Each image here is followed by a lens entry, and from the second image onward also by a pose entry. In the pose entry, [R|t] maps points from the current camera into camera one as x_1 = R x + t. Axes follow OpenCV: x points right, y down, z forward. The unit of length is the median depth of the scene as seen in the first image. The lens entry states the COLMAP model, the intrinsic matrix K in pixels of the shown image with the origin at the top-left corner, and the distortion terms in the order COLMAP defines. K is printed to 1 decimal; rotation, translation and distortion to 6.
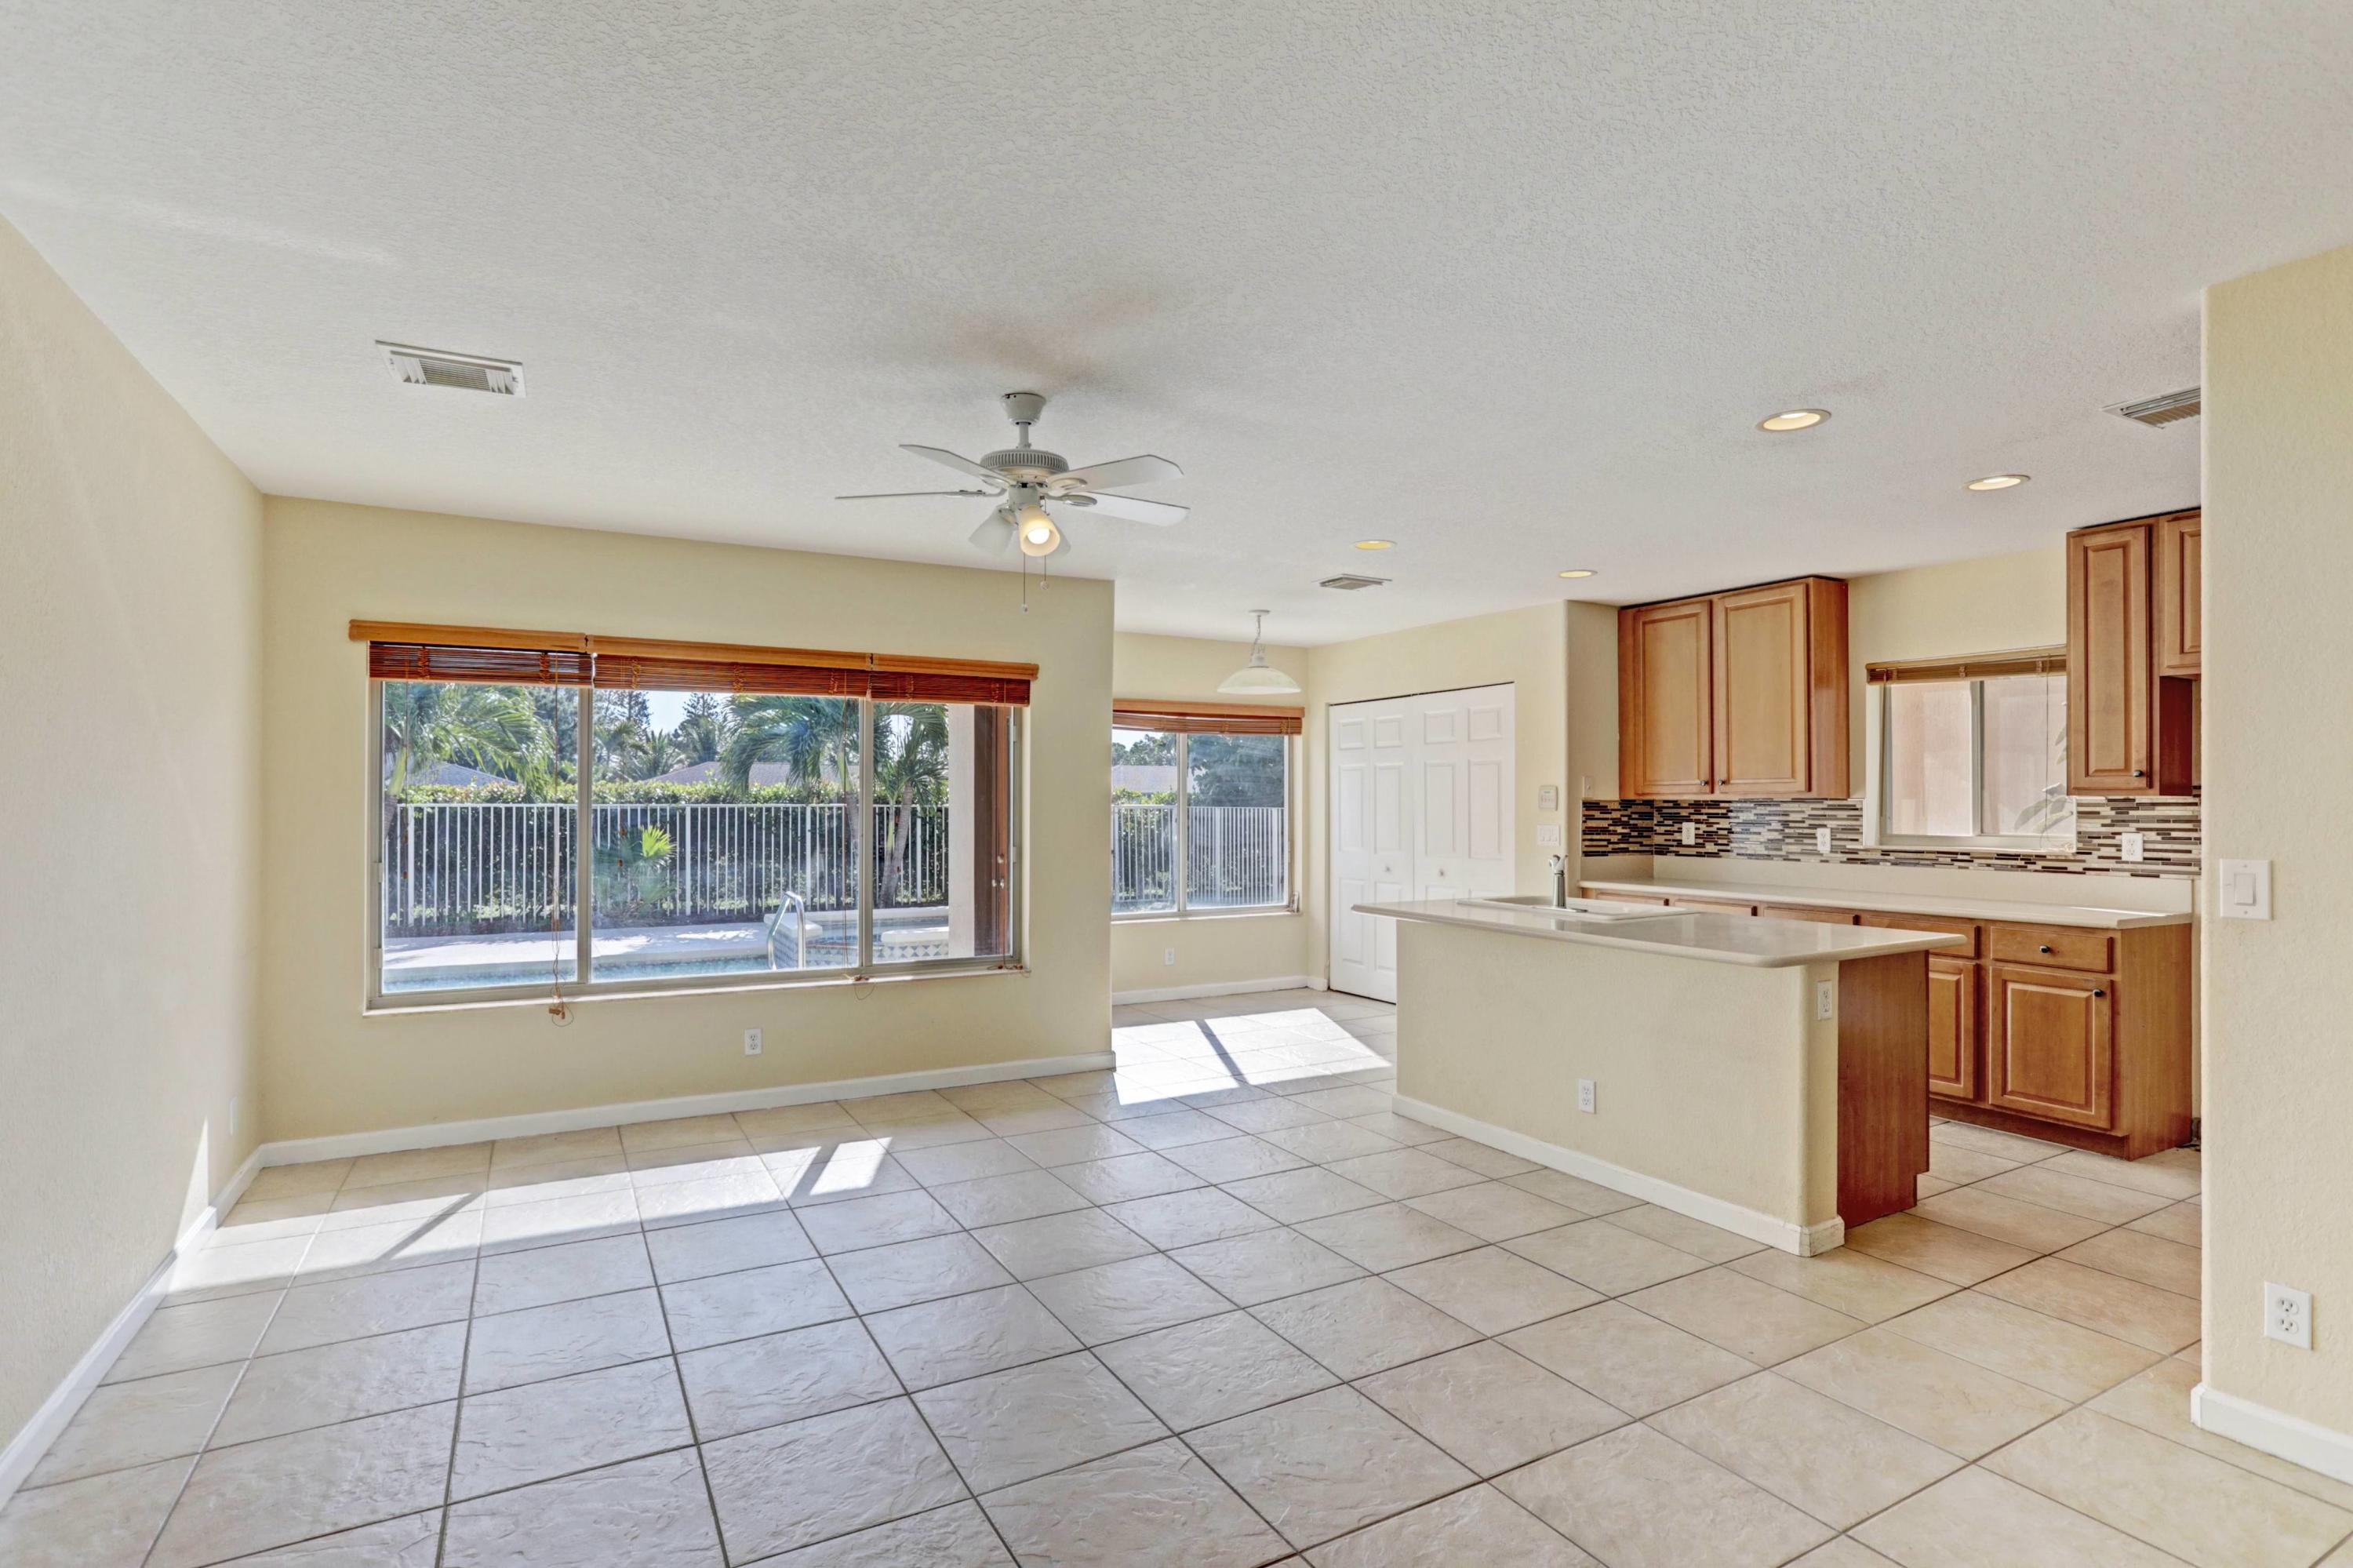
lens RADIAL K [[1156.6, 0, 1182.1], [0, 1156.6, 790.8], [0, 0, 1]] dist [-0.057549, 0.032236]
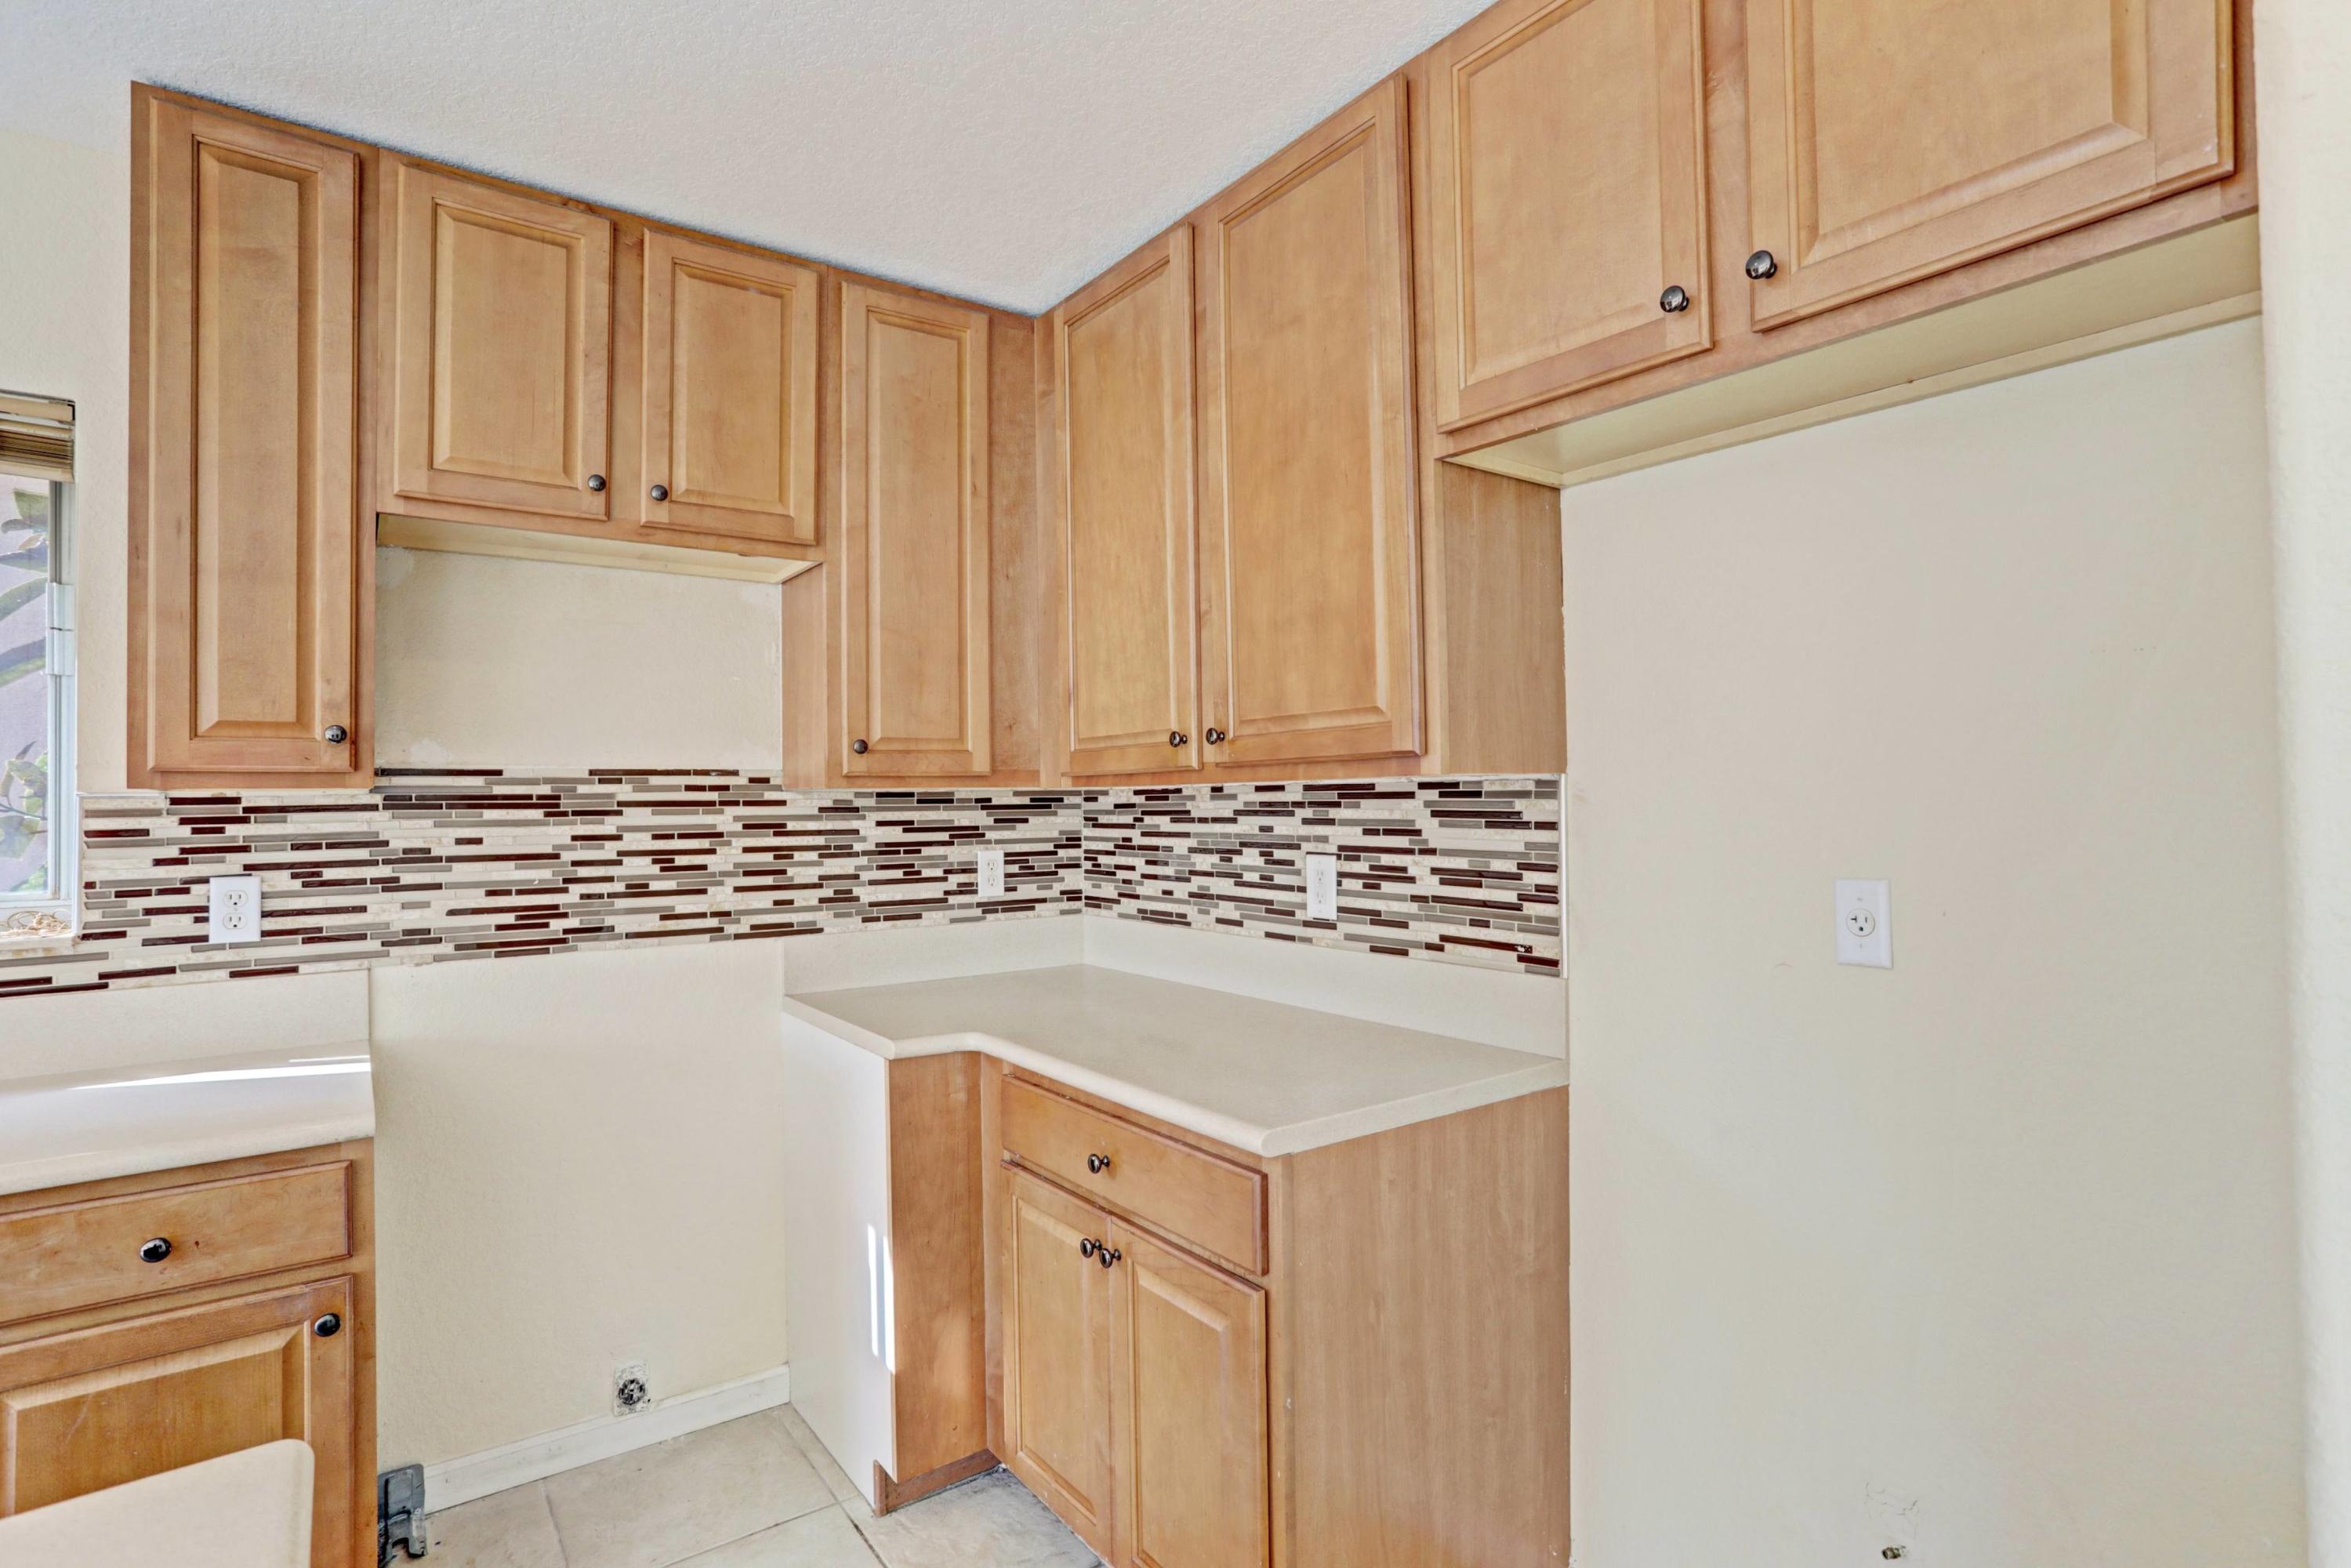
lens RADIAL K [[1155.6, 0, 1171.0], [0, 1155.6, 777.4], [0, 0, 1]] dist [-0.057549, 0.032236]
pose [[-0.116607, 0.015882, 0.993051, 0.298111], [0.002519, 0.999874, -0.015696, 0.005779], [-0.993175, 0.000671, -0.116632, 0.553428]]
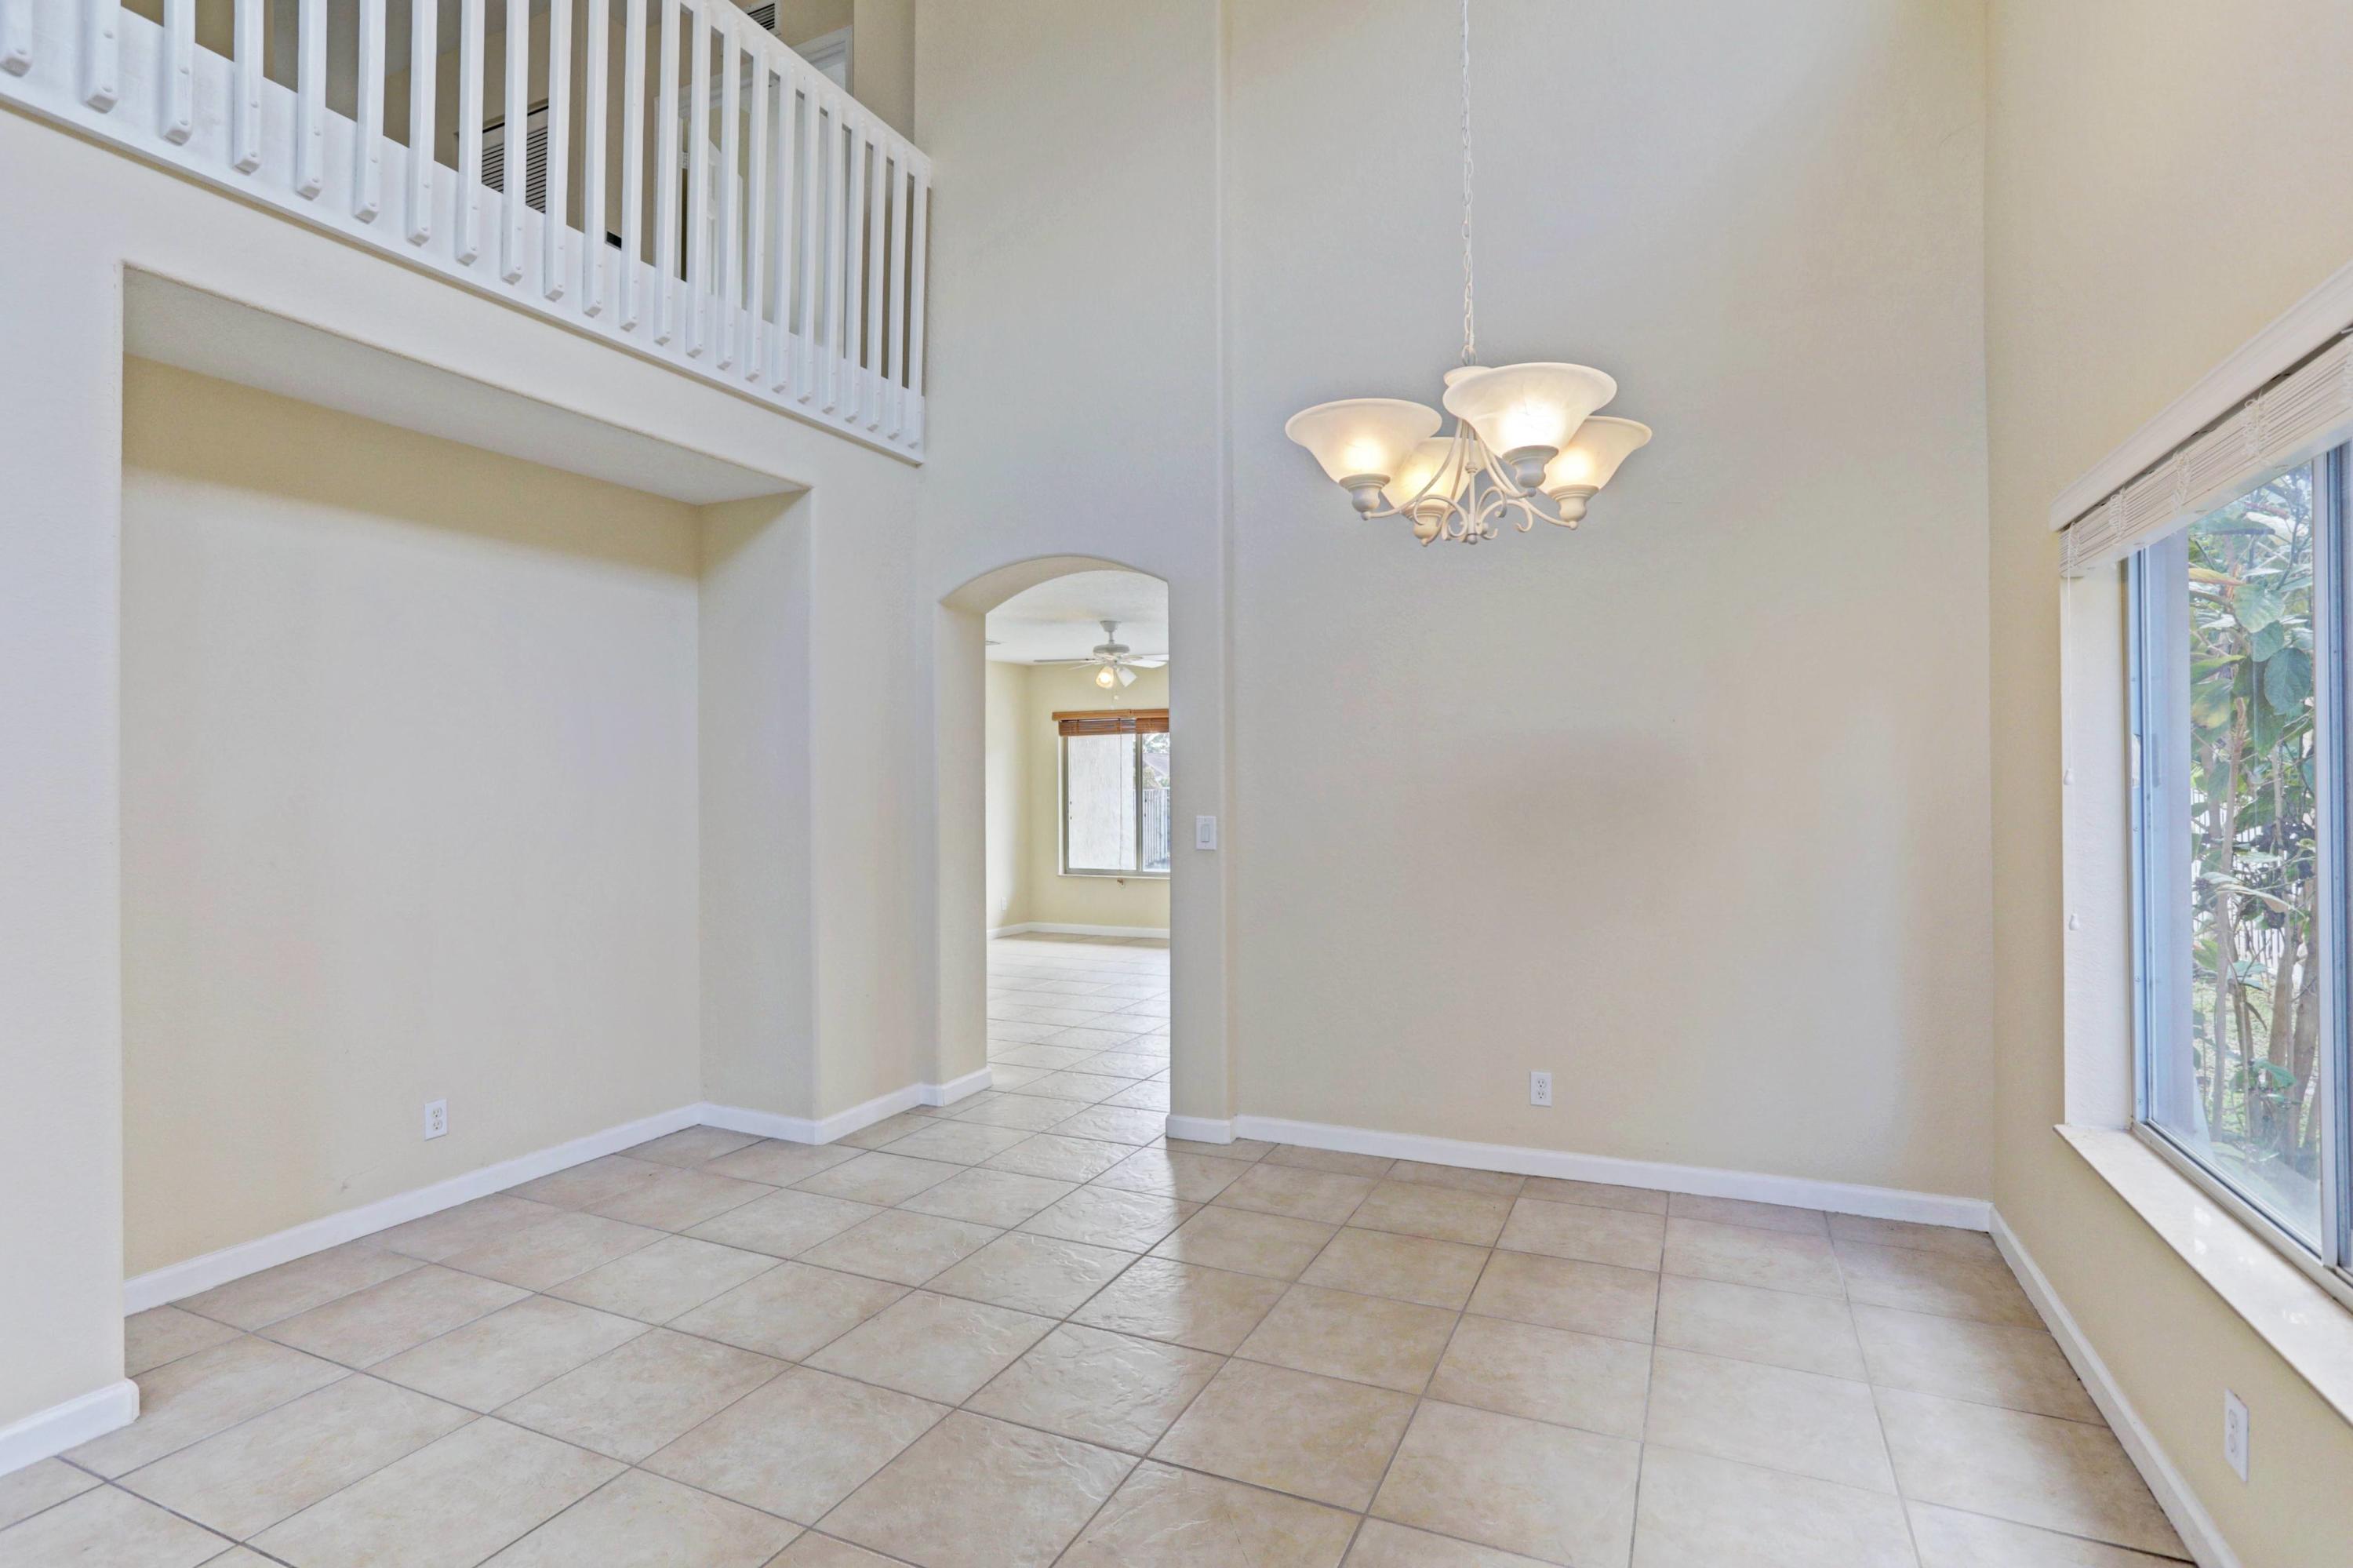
lens RADIAL K [[1156.6, 0, 1193.0], [0, 1156.6, 785.4], [0, 0, 1]] dist [-0.057549, 0.032236]
pose [[0.584857, -0.005050, -0.811121, 1.073828], [0.013629, 0.999901, 0.003602, 0.000672], [0.811022, -0.013161, 0.584868, -0.158907]]
